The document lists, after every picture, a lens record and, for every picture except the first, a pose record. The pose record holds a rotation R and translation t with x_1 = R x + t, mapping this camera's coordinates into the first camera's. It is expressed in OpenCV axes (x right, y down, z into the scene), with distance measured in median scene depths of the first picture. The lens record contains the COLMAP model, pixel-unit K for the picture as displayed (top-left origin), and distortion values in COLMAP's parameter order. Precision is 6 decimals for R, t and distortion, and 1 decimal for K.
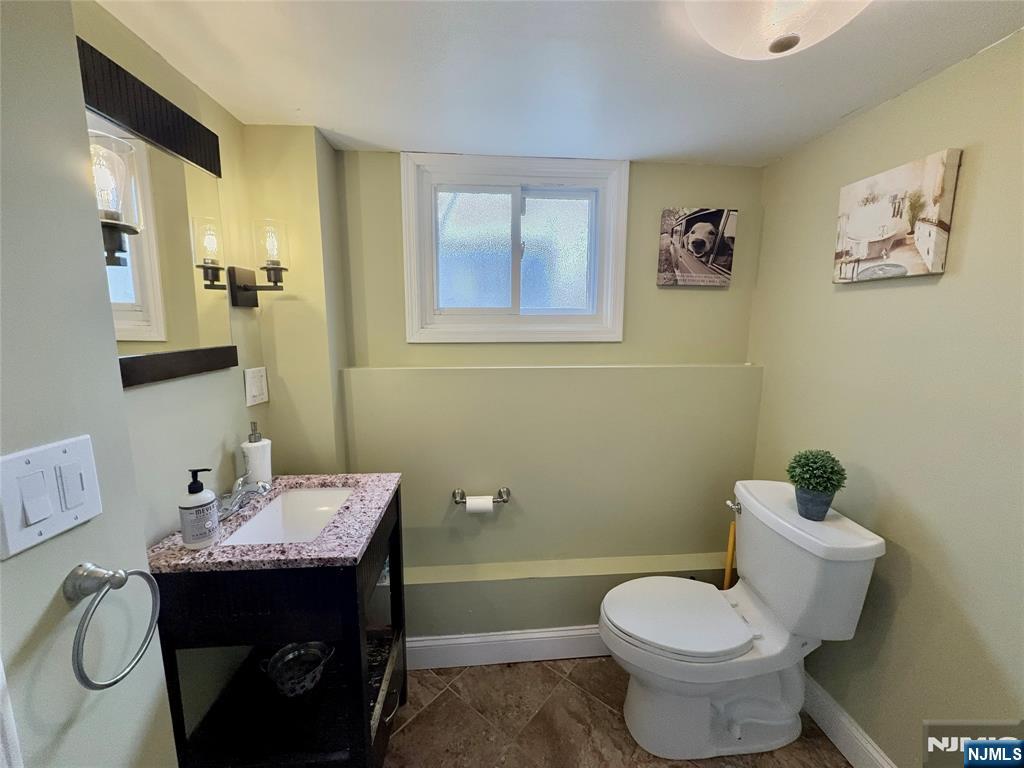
lens RADIAL K [[412.0, 0, 513.9], [0, 412.0, 385.6], [0, 0, 1]] dist [0.003255, 0.000381]
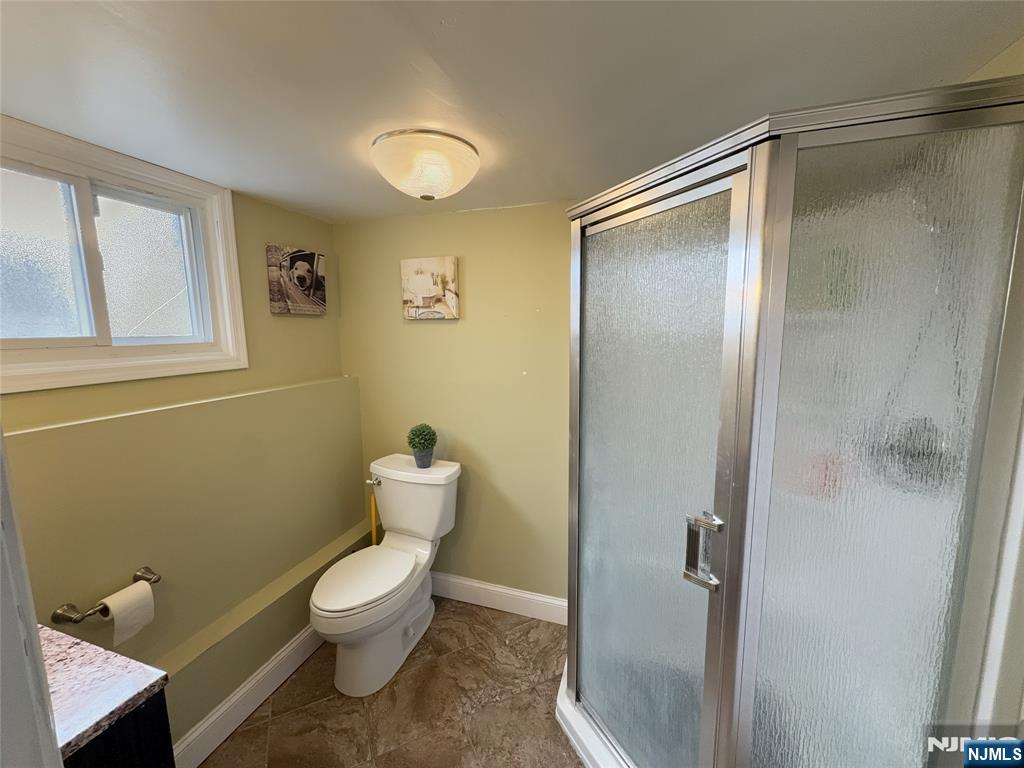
lens RADIAL K [[412.0, 0, 510.9], [0, 412.0, 384.3], [0, 0, 1]] dist [0.003255, 0.000381]
pose [[0.394767, -0.128111, 0.909806, -0.464285], [0.149331, 0.986011, 0.074046, -0.052033], [-0.906565, 0.106631, 0.408375, 0.016682]]
